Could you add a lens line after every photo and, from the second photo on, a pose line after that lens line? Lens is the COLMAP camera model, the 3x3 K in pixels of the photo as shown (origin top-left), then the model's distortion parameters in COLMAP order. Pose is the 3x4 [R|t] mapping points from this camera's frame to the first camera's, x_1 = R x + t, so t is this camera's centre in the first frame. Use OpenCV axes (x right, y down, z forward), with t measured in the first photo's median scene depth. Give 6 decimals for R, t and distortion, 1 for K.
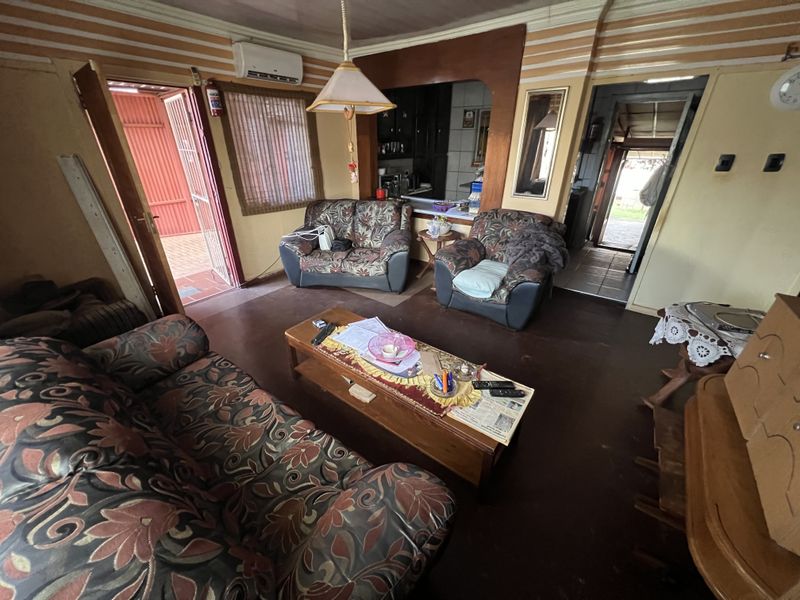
lens RADIAL K [[319.8, 0, 398.1], [0, 319.8, 296.7], [0, 0, 1]] dist [-0.000277, -0.000010]
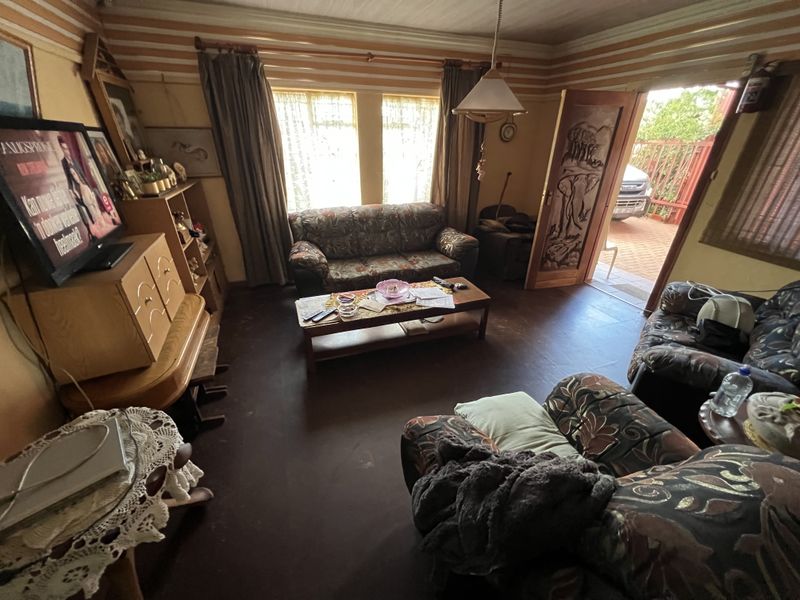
lens RADIAL K [[319.8, 0, 398.1], [0, 319.8, 296.7], [0, 0, 1]] dist [-0.000277, -0.000010]
pose [[-0.534836, 0.380951, -0.754206, 1.156697], [-0.382802, 0.686497, 0.618210, -0.771935], [0.753268, 0.619353, -0.221335, 1.508845]]
